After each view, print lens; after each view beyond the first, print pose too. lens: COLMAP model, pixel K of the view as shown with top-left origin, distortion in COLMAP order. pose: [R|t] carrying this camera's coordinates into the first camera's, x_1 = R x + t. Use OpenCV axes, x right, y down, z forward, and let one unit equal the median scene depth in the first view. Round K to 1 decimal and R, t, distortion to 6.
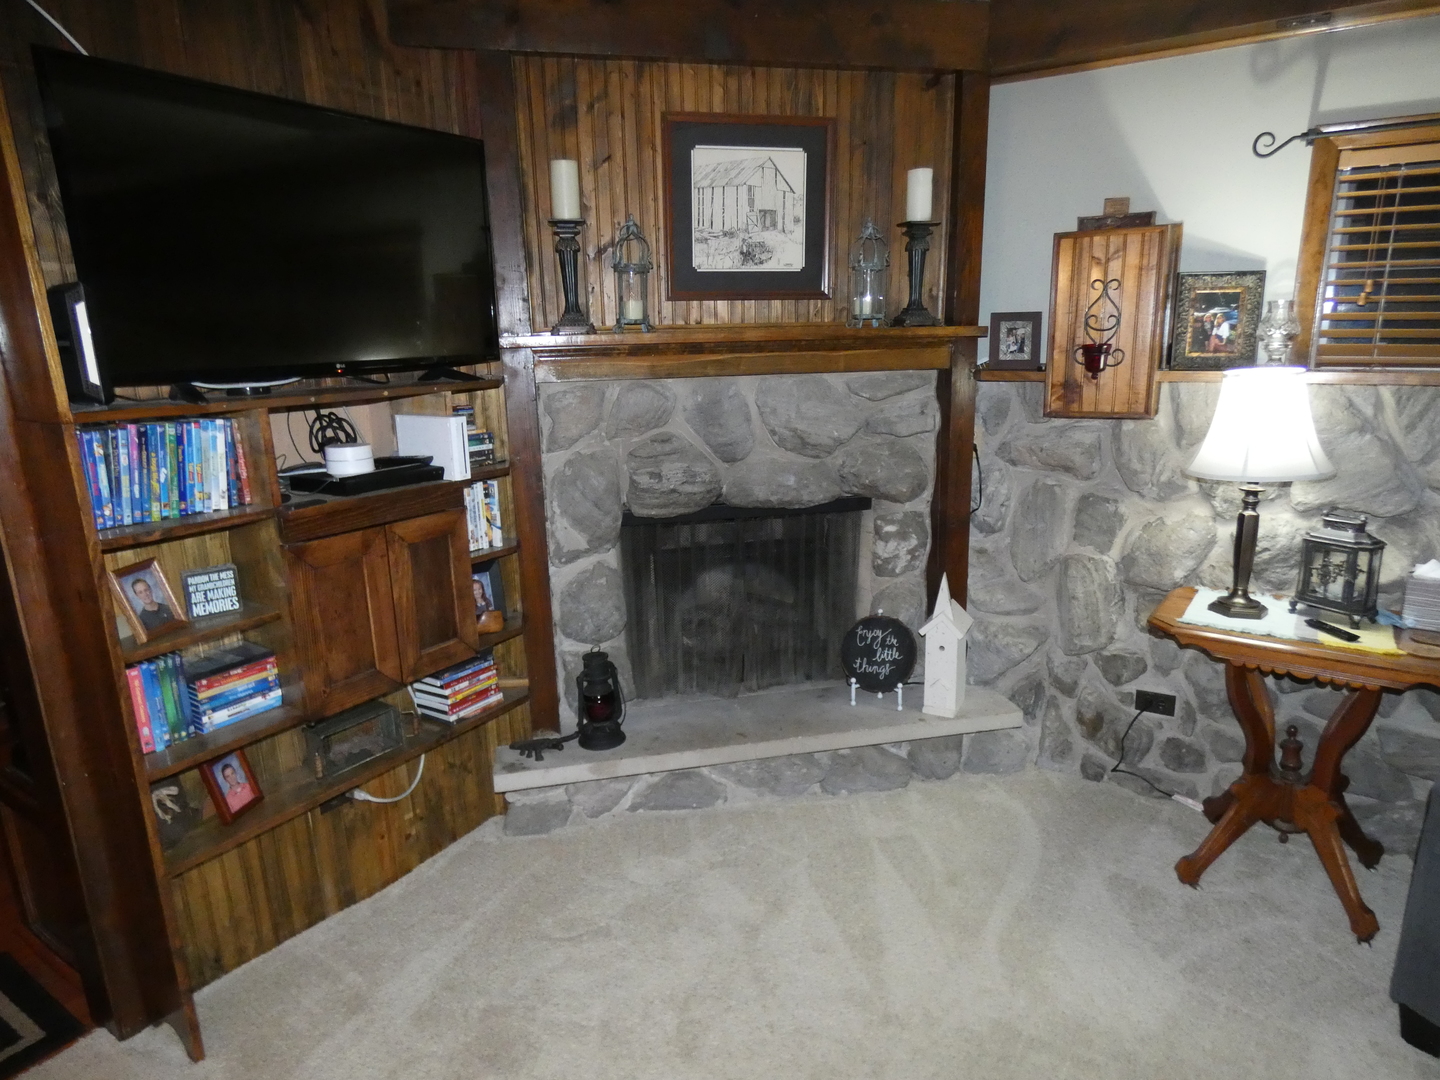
lens RADIAL K [[900.8, 0, 720.0], [0, 900.8, 540.0], [0, 0, 1]] dist [-0.000371, -0.000065]
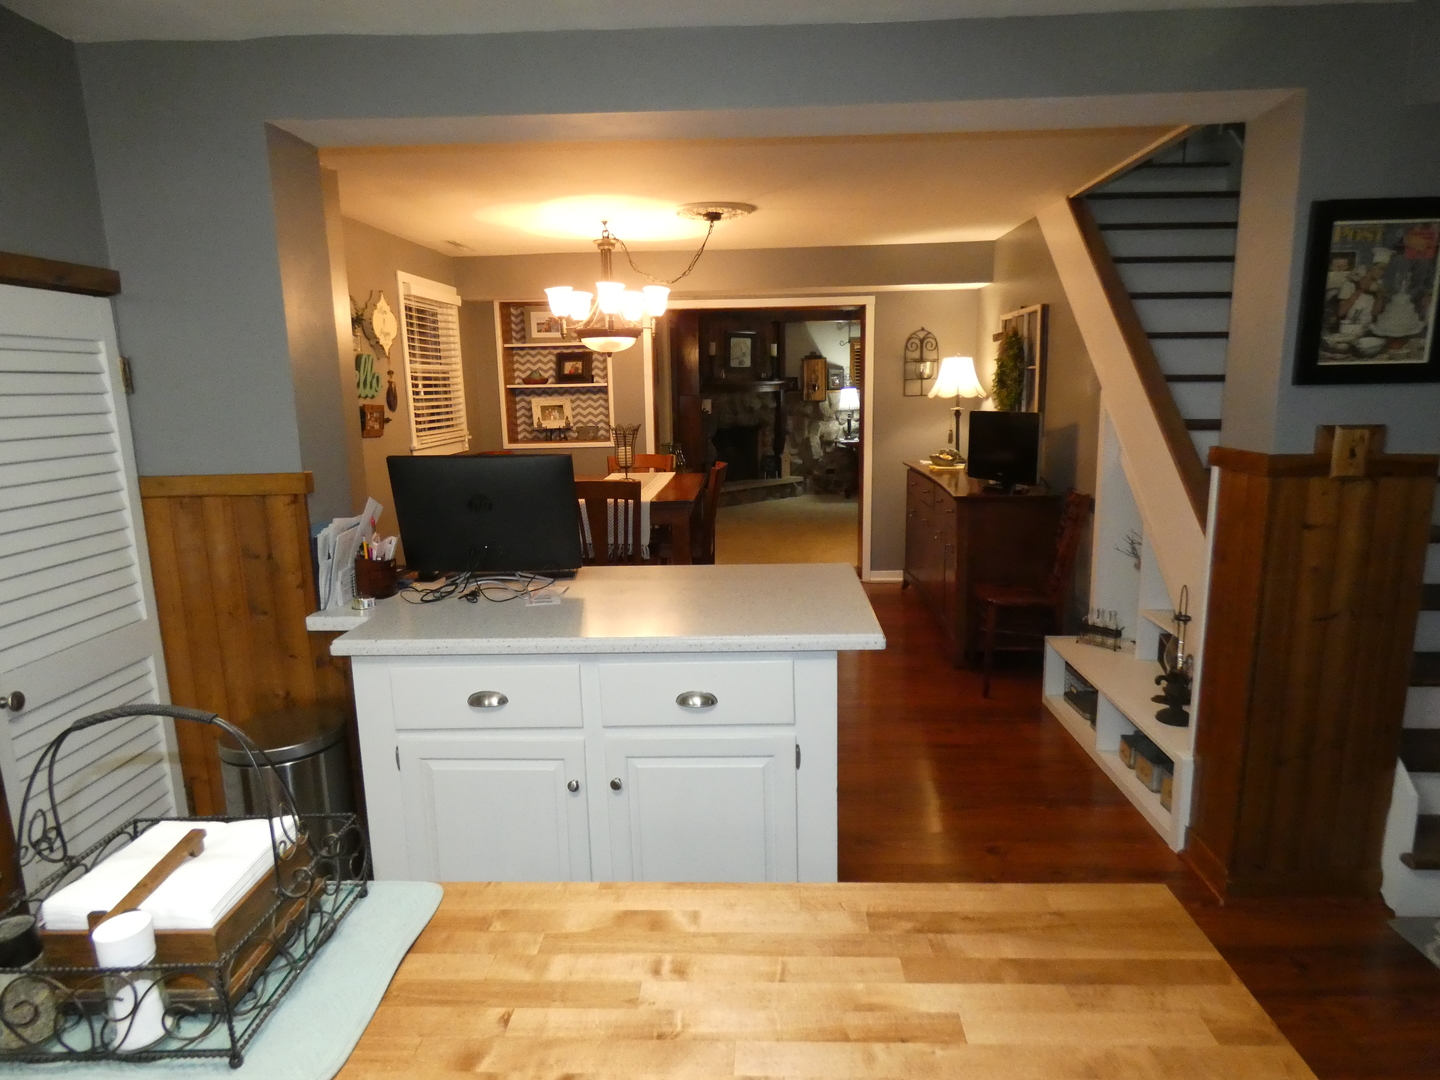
lens RADIAL K [[856.4, 0, 724.6], [0, 856.4, 548.4], [0, 0, 1]] dist [0.007163, 0.002410]
pose [[0.859672, -0.094166, 0.502092, -1.981559], [0.125594, 0.991656, -0.029058, 0.598074], [-0.495167, 0.088041, 0.864326, -2.165074]]
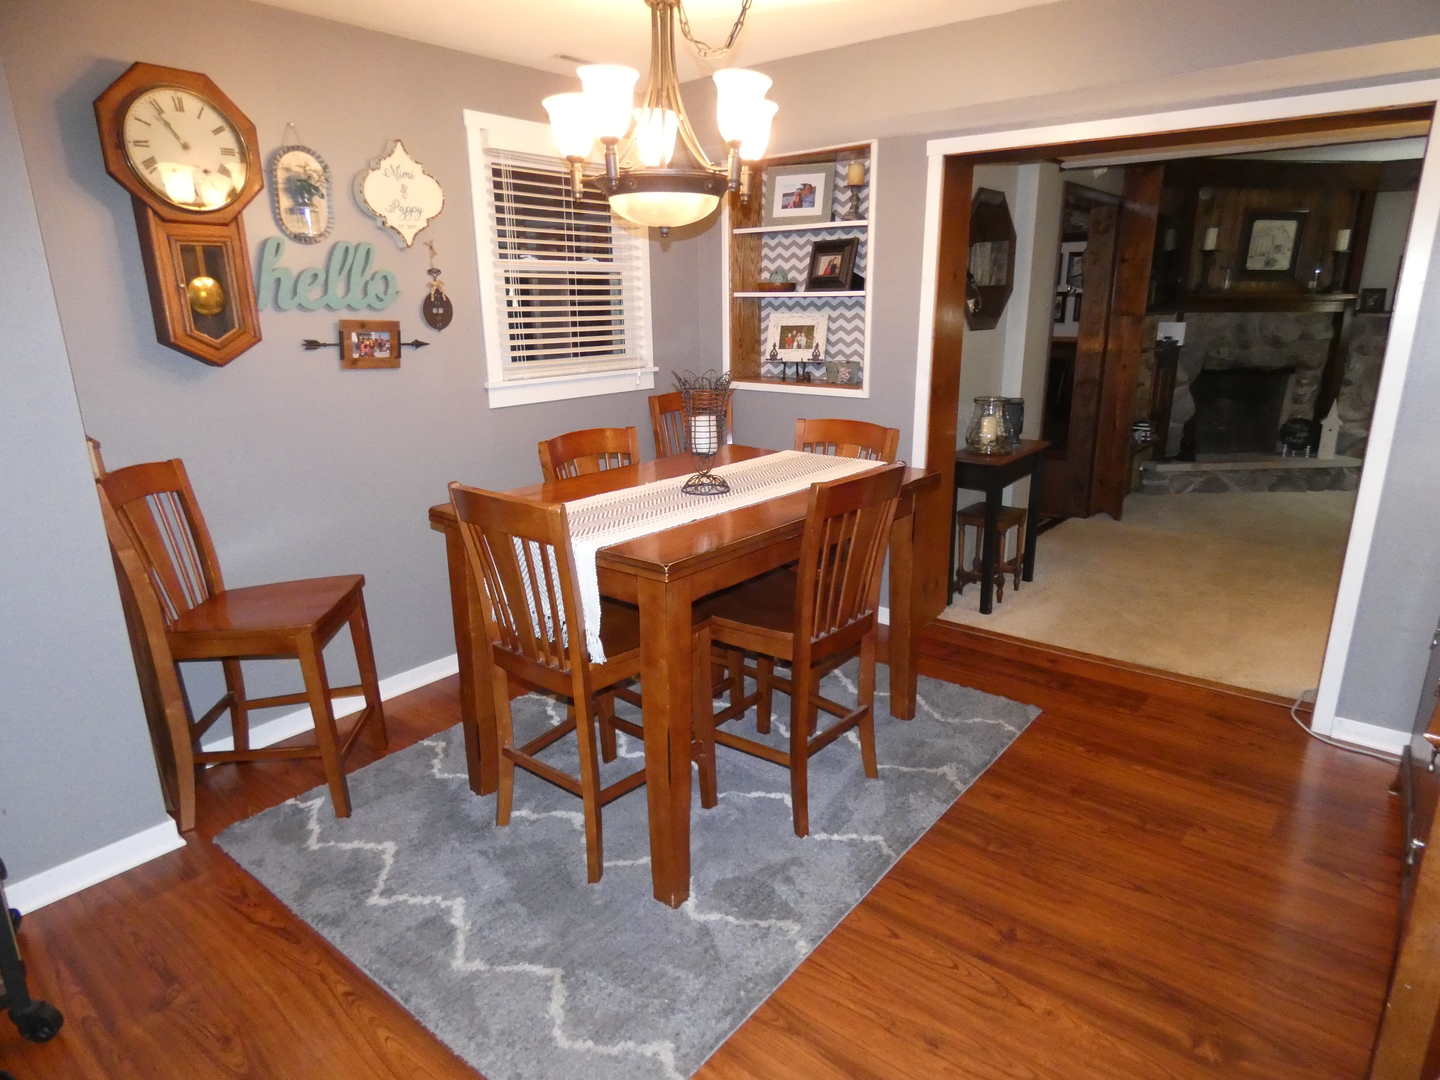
lens RADIAL K [[836.0, 0, 717.1], [0, 836.0, 537.7], [0, 0, 1]] dist [-0.020683, 0.000078]
pose [[0.991800, 0.046039, -0.119216, -1.126450], [-0.041955, 0.998451, 0.036539, 0.405795], [0.120713, -0.031238, 0.992196, -1.418421]]
